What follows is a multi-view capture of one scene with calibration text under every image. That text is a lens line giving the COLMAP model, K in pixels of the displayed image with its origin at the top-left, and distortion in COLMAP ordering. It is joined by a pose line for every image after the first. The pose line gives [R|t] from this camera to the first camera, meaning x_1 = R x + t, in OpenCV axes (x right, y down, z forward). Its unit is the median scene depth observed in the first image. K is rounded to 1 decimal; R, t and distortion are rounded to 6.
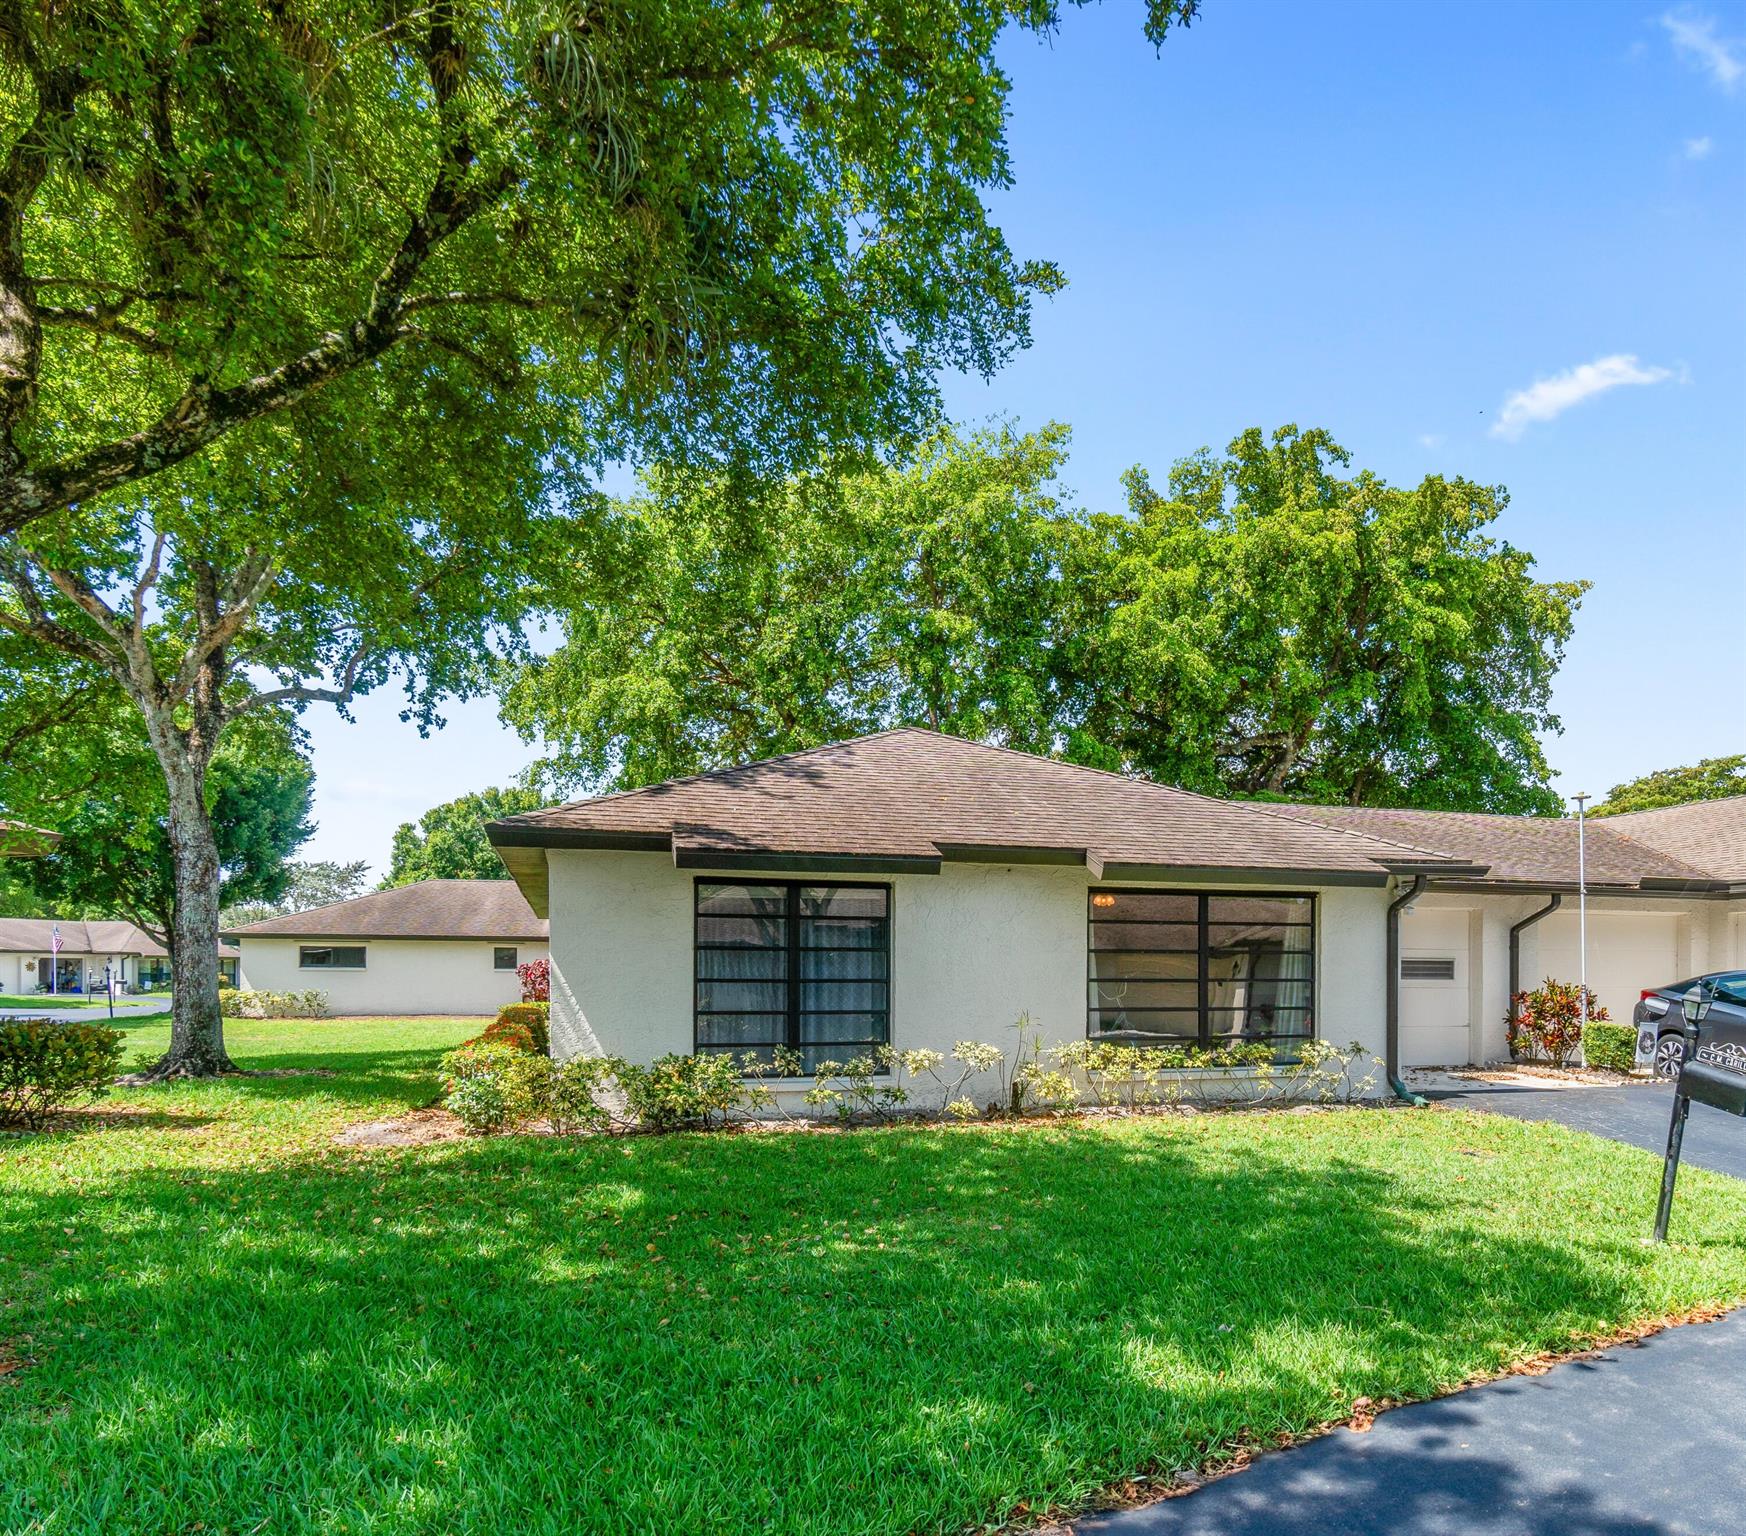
lens RADIAL K [[1256.3, 0, 870.1], [0, 1256.3, 749.0], [0, 0, 1]] dist [-0.008352, -0.007682]
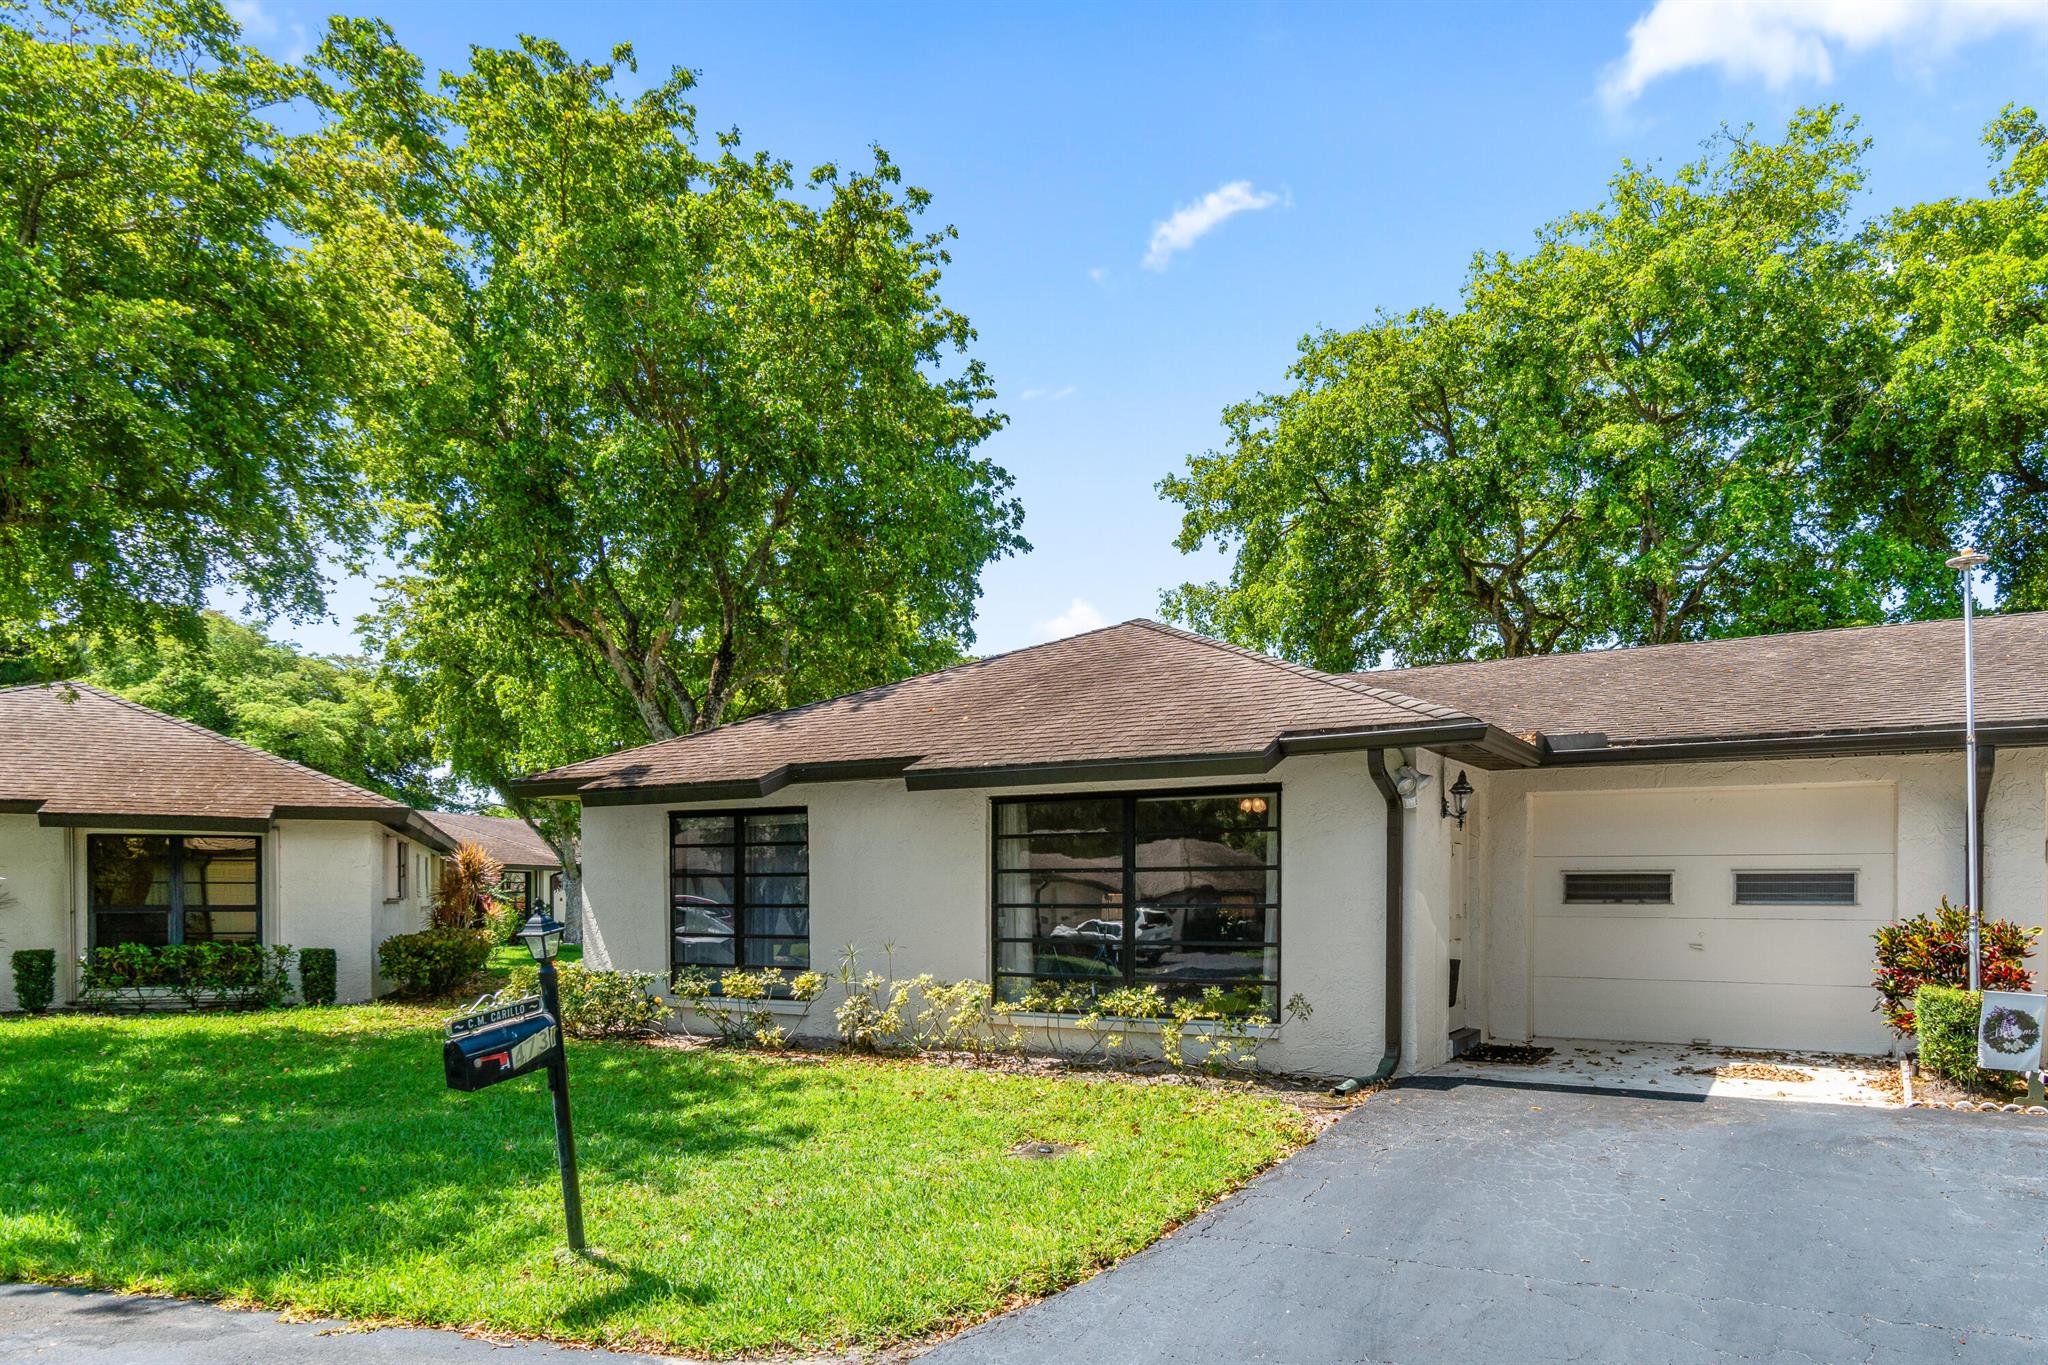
lens RADIAL K [[1292.0, 0, 1023.2], [0, 1292.0, 693.4], [0, 0, 1]] dist [-0.004752, -0.007628]
pose [[0.676342, -0.115899, -0.727412, 0.656526], [0.134459, 0.990377, -0.032778, 0.054645], [0.724211, -0.075637, 0.685418, 0.319674]]
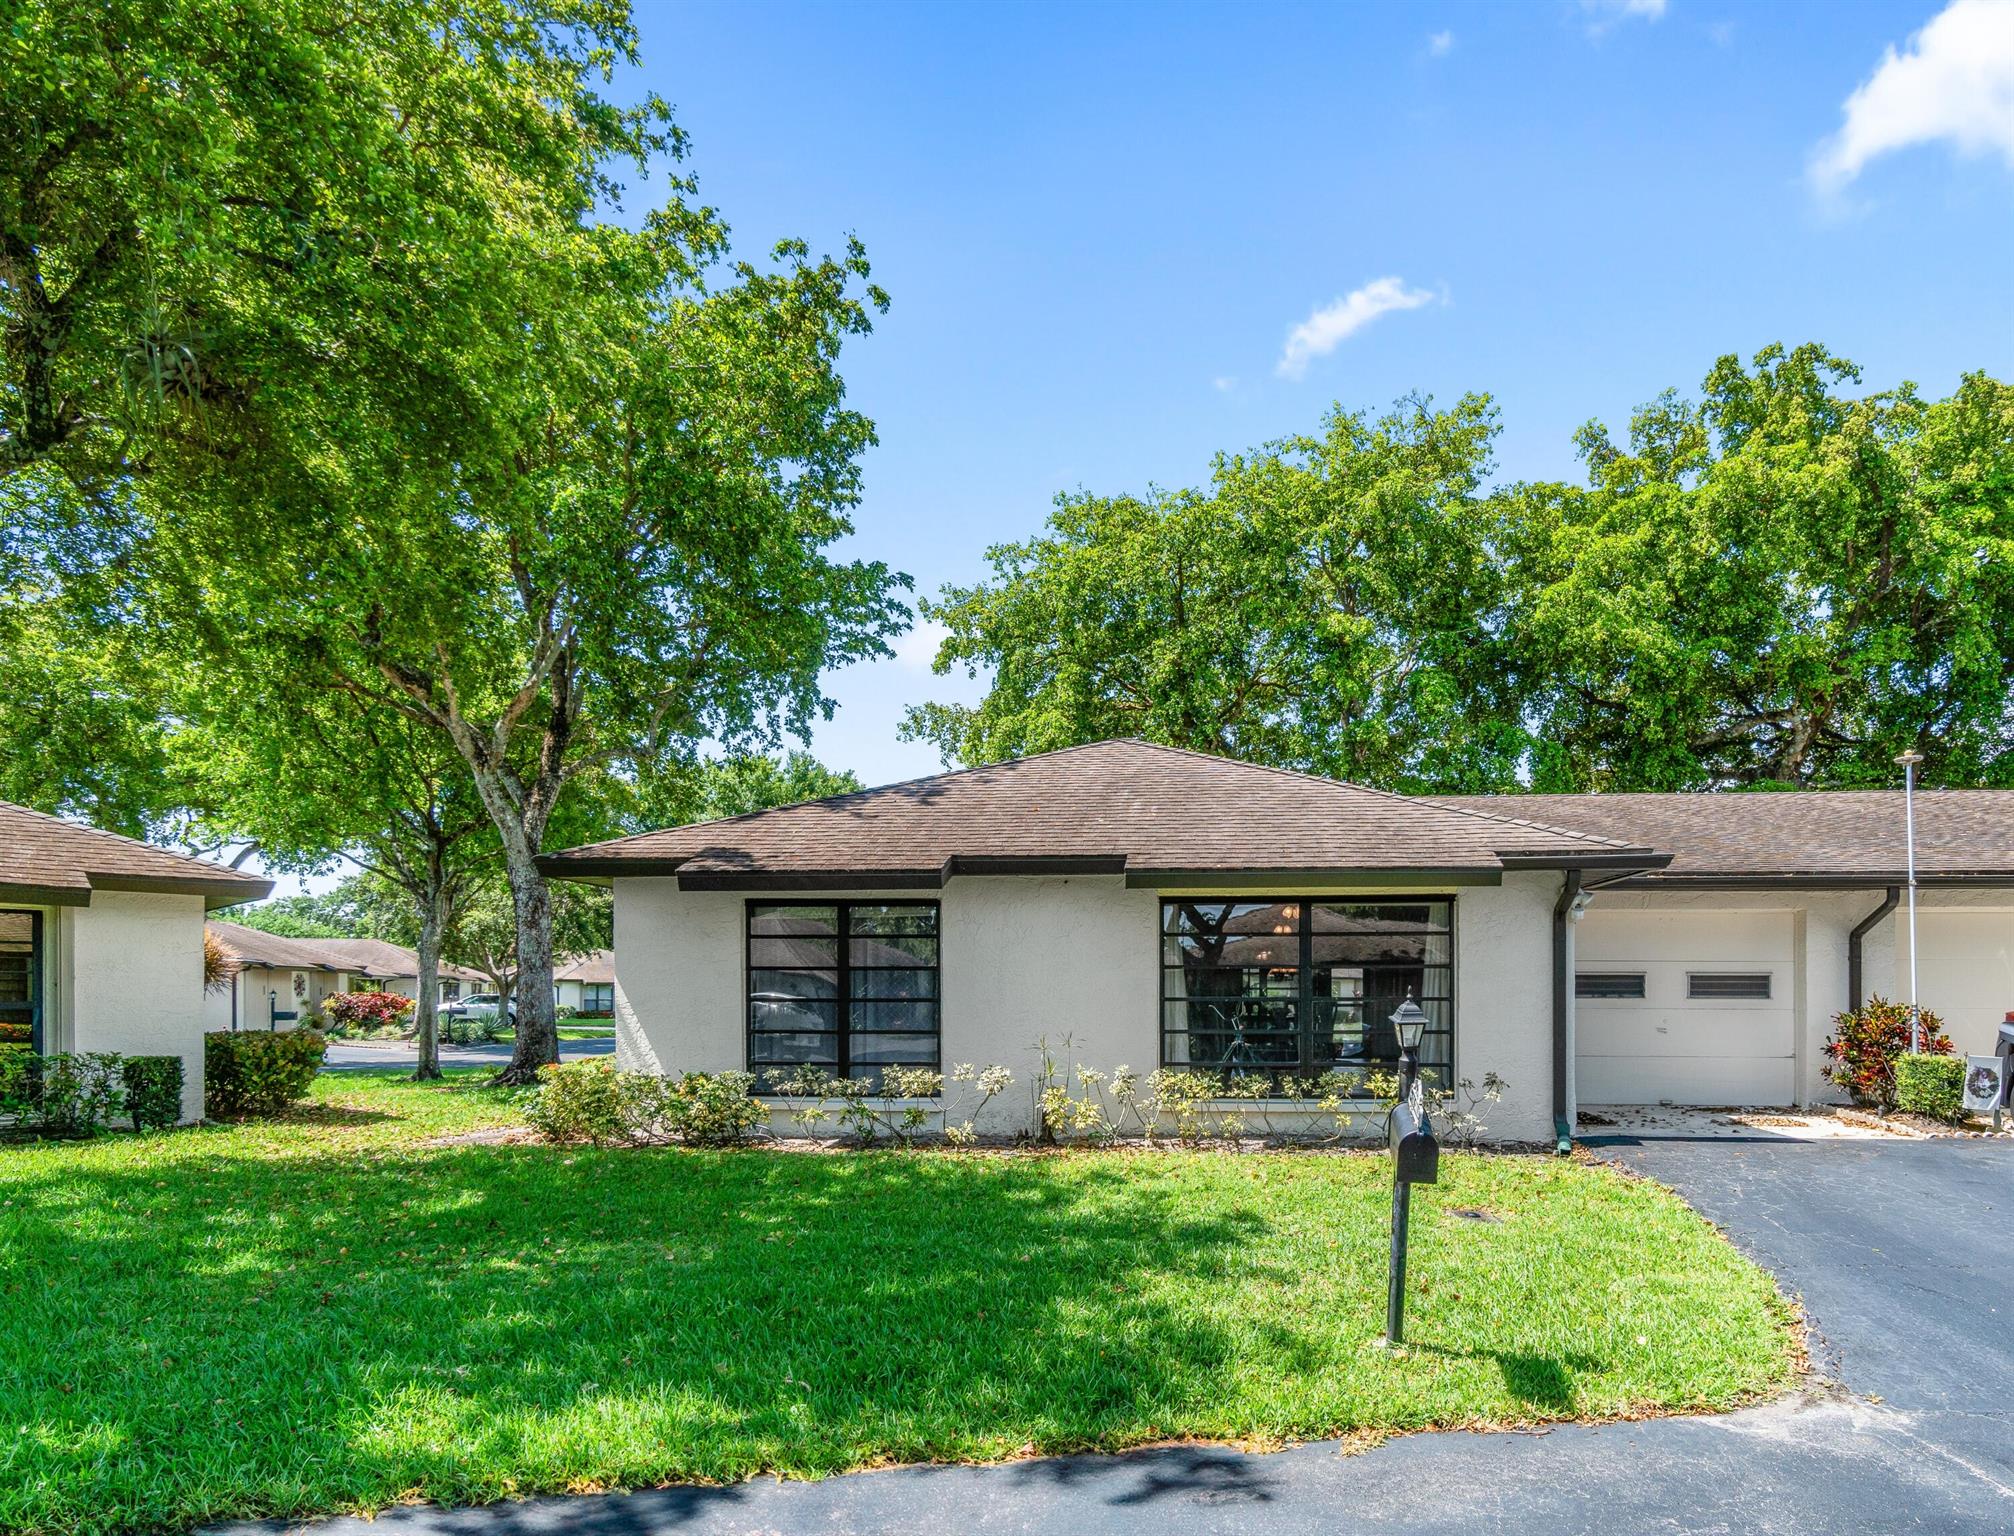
lens RADIAL K [[1218.2, 0, 1013.5], [0, 1218.2, 789.3], [0, 0, 1]] dist [-0.003261, -0.007310]
pose [[0.930356, -0.064126, -0.361006, 0.307764], [0.067152, 0.997734, -0.004170, 0.021493], [0.360455, -0.020363, 0.932554, 0.105949]]
